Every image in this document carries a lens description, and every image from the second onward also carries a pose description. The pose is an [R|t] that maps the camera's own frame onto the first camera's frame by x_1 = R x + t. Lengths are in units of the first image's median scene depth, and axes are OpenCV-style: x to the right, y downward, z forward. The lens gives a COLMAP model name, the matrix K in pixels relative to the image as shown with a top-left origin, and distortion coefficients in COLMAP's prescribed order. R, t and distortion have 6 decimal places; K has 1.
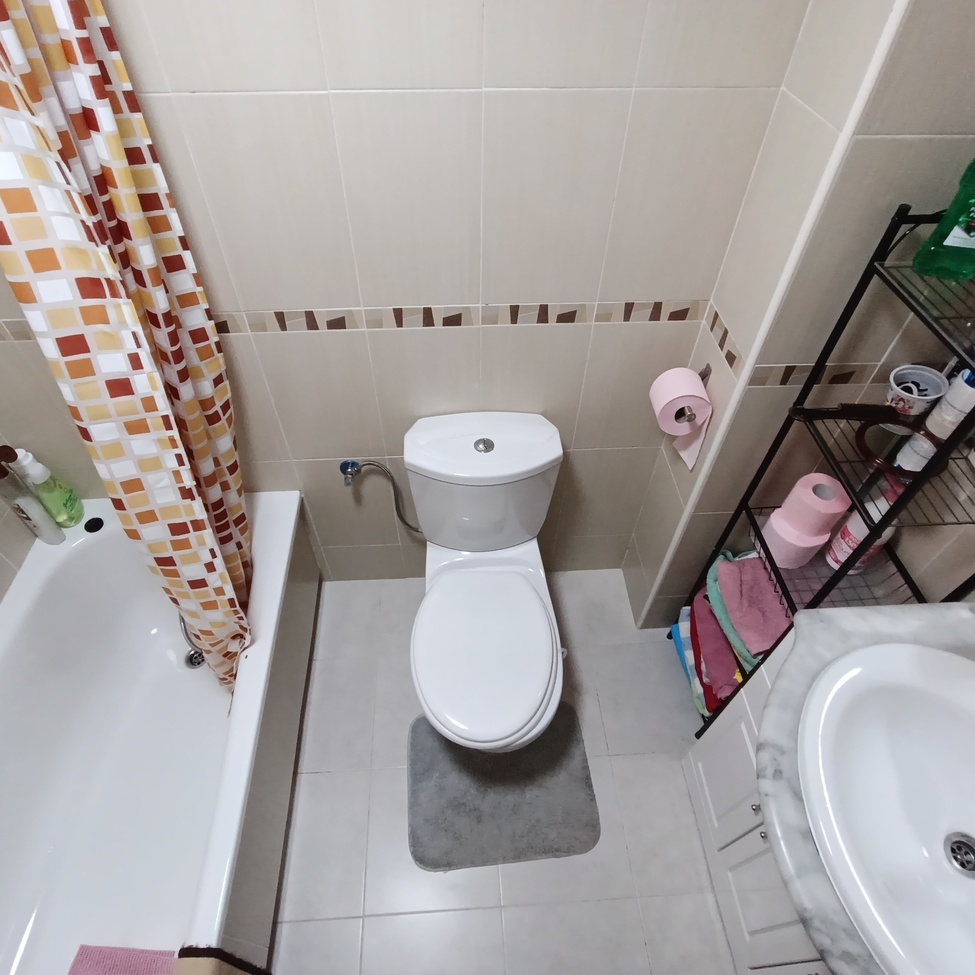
lens RADIAL K [[593.2, 0, 478.6], [0, 593.2, 483.7], [0, 0, 1]] dist [-0.037591, 0.023130]
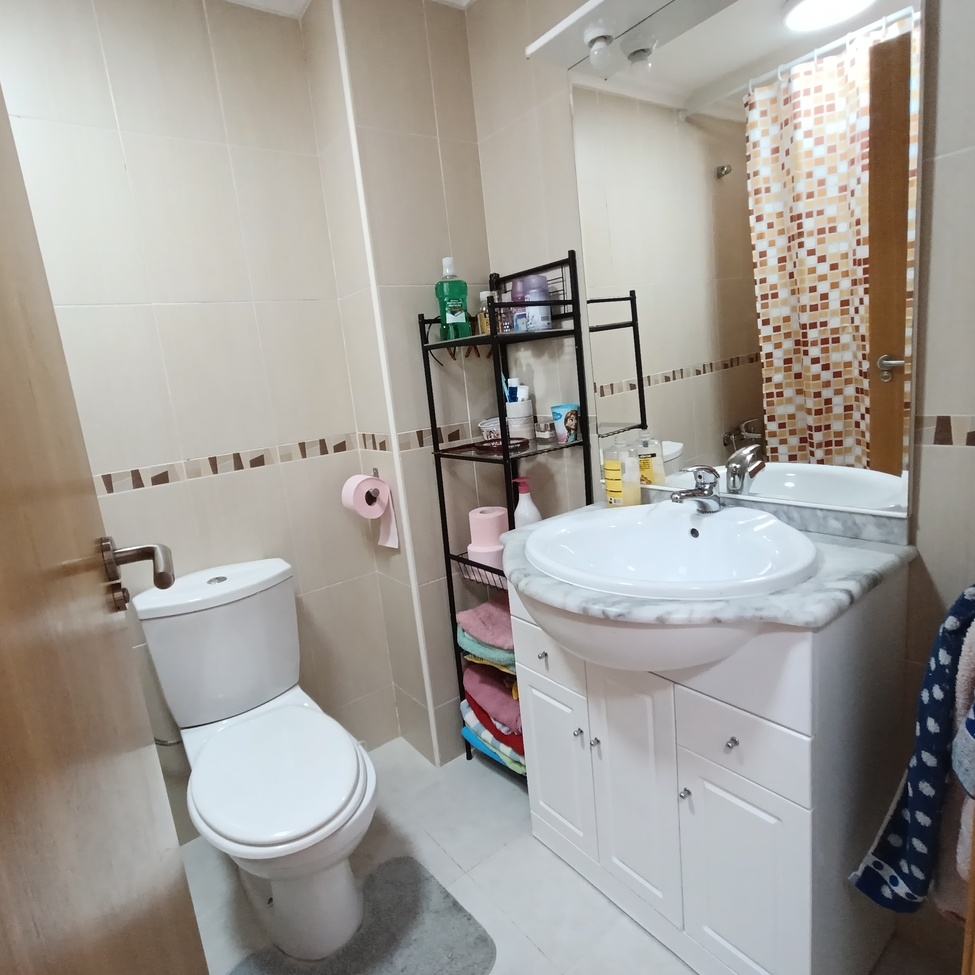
lens RADIAL K [[593.2, 0, 478.6], [0, 593.2, 483.7], [0, 0, 1]] dist [-0.037591, 0.023130]
pose [[0.827897, -0.192953, 0.526646, -0.138152], [0.485441, 0.716844, -0.500482, 0.629491], [-0.280953, 0.670003, 0.687140, 0.016911]]
